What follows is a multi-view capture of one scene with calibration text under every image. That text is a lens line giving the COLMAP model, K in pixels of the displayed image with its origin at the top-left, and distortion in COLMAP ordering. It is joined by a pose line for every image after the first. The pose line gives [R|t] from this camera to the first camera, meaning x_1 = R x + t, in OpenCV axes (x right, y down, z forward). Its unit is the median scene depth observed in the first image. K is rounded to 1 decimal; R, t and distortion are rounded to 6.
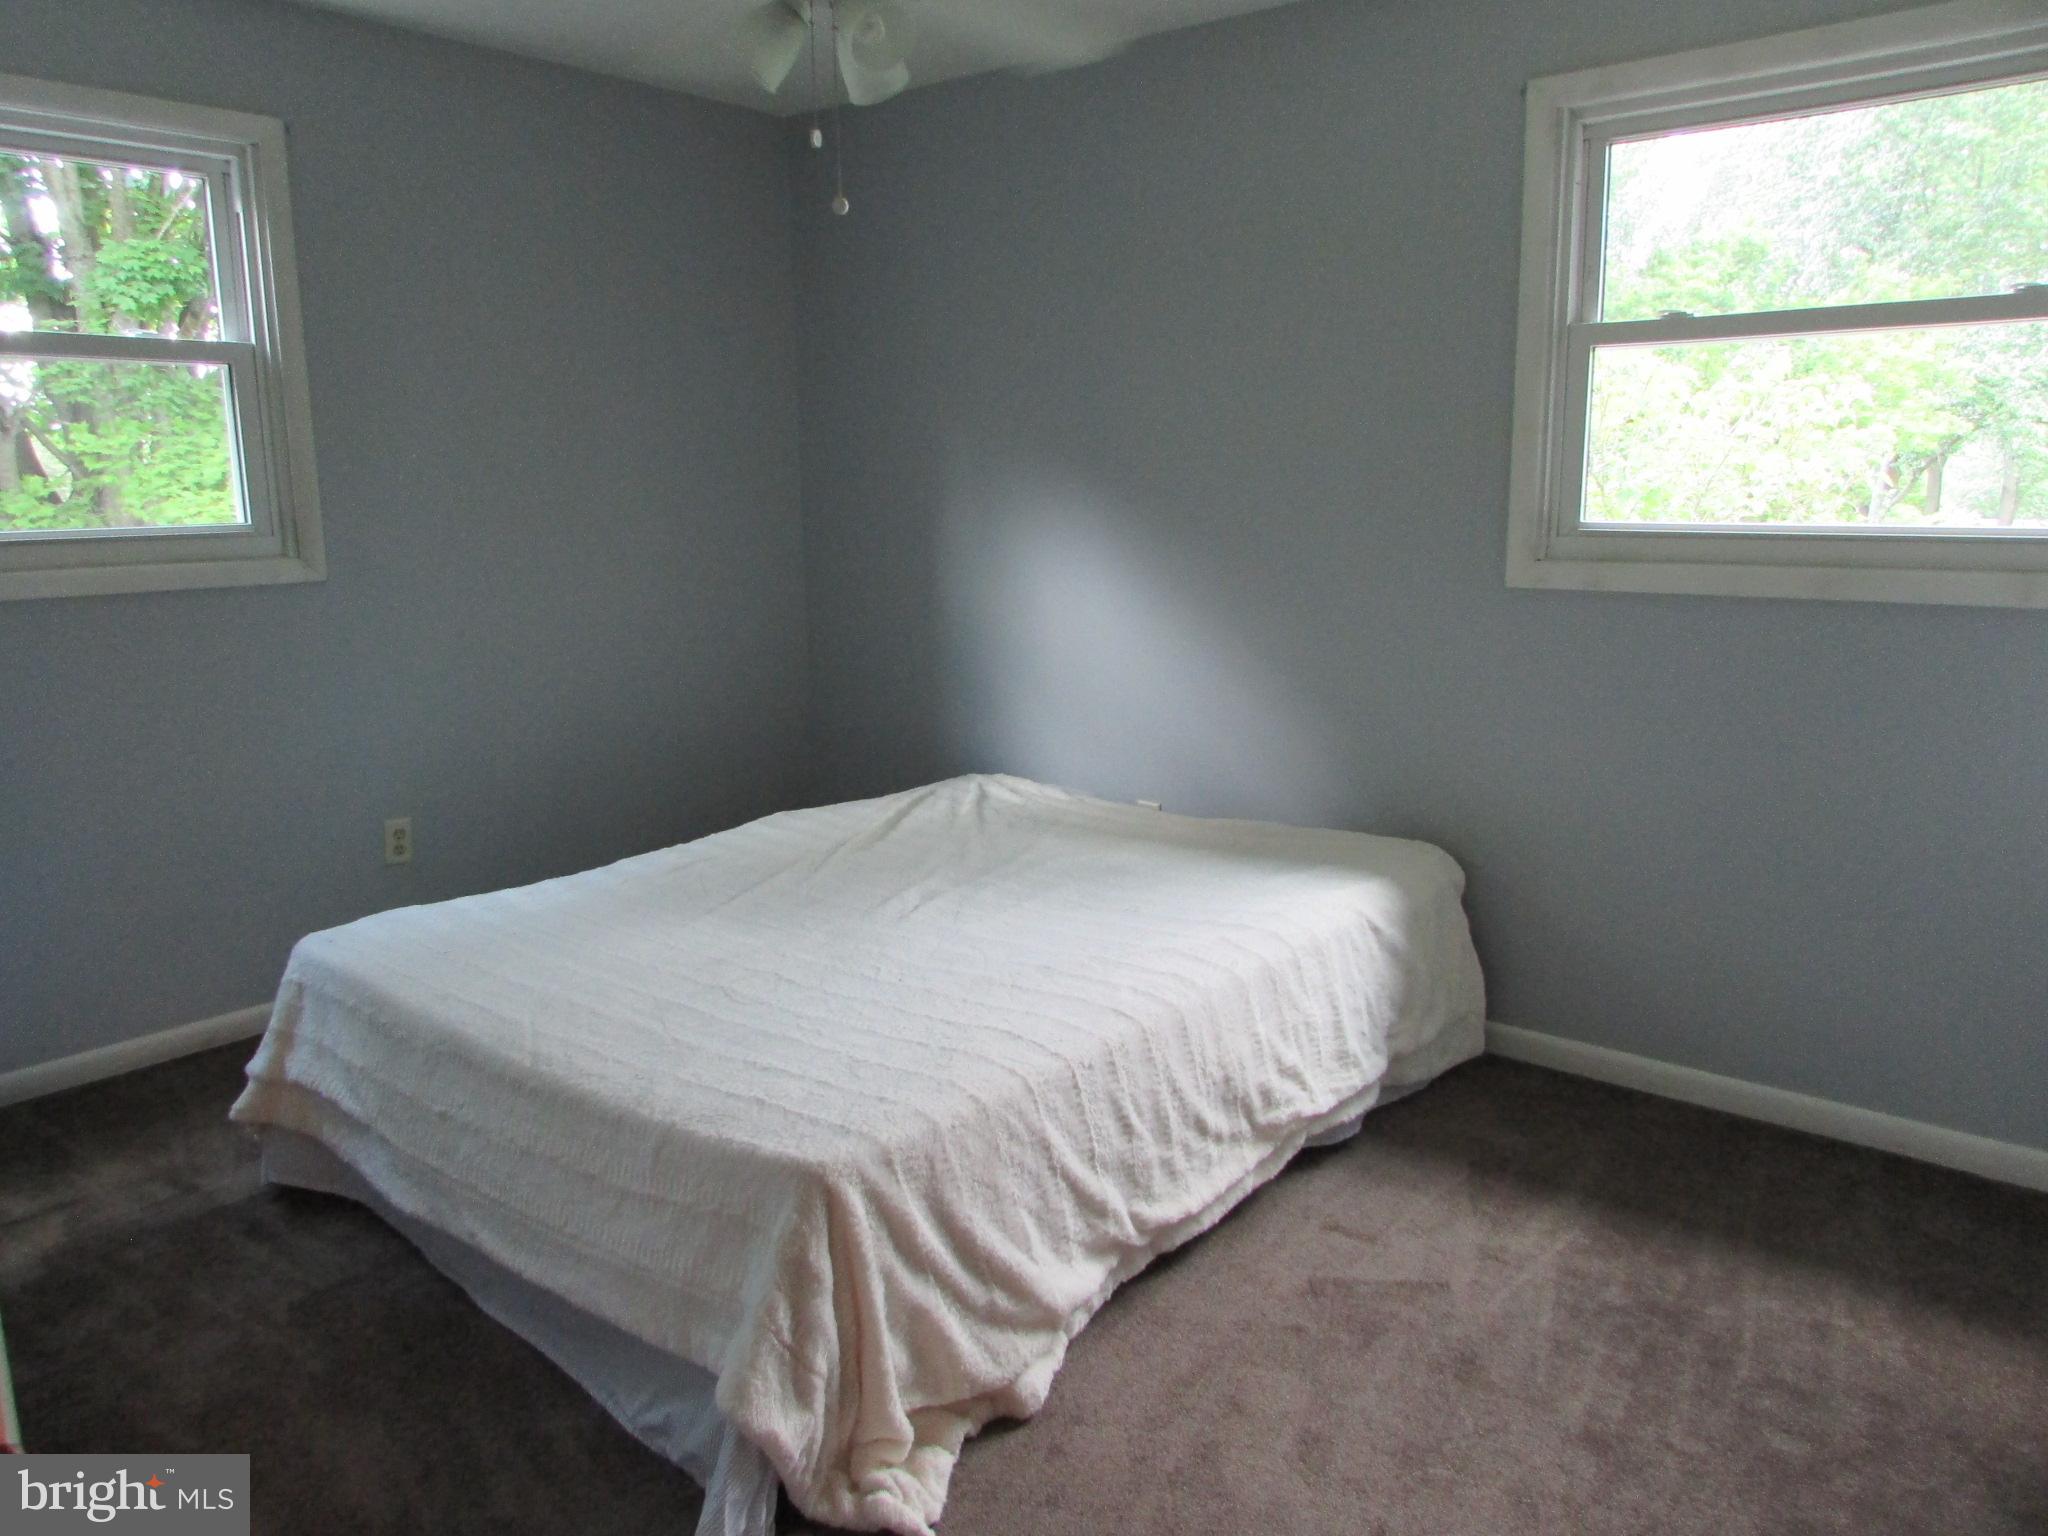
lens RADIAL K [[1478.0, 0, 1026.2], [0, 1478.0, 759.4], [0, 0, 1]] dist [-0.020715, 0.005810]
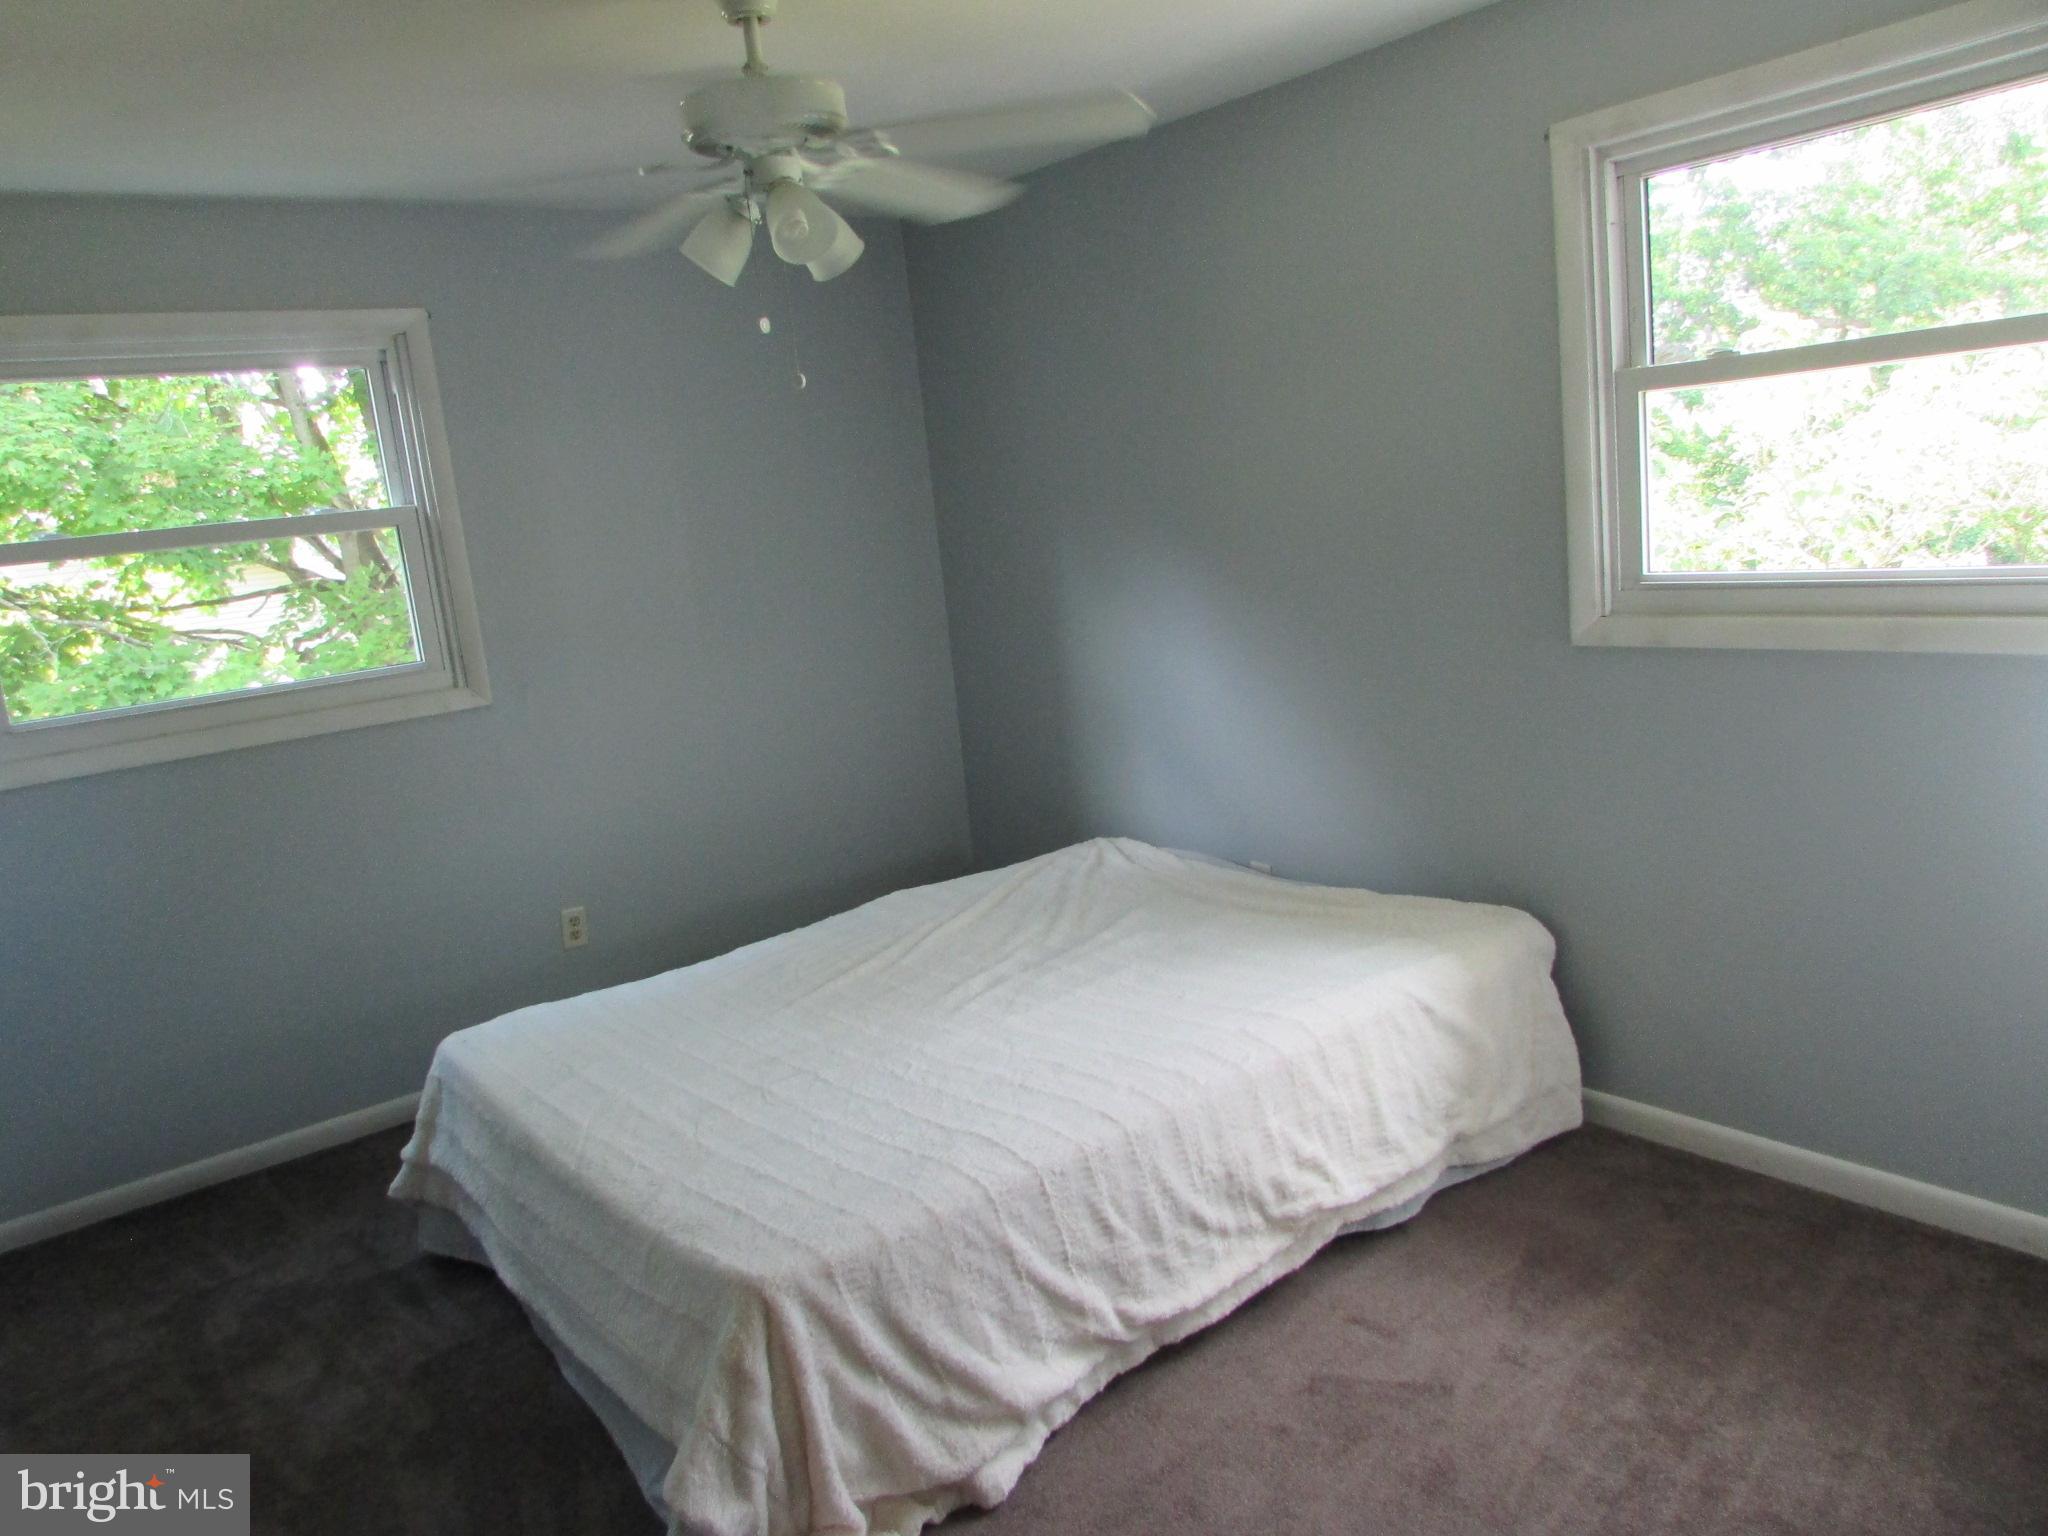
lens RADIAL K [[1478.0, 0, 1006.8], [0, 1478.0, 765.4], [0, 0, 1]] dist [-0.020715, 0.005810]
pose [[0.972560, -0.052001, -0.226765, 0.227502], [0.053681, 0.998557, 0.001243, -0.075258], [0.226374, -0.013382, 0.973949, -0.026292]]
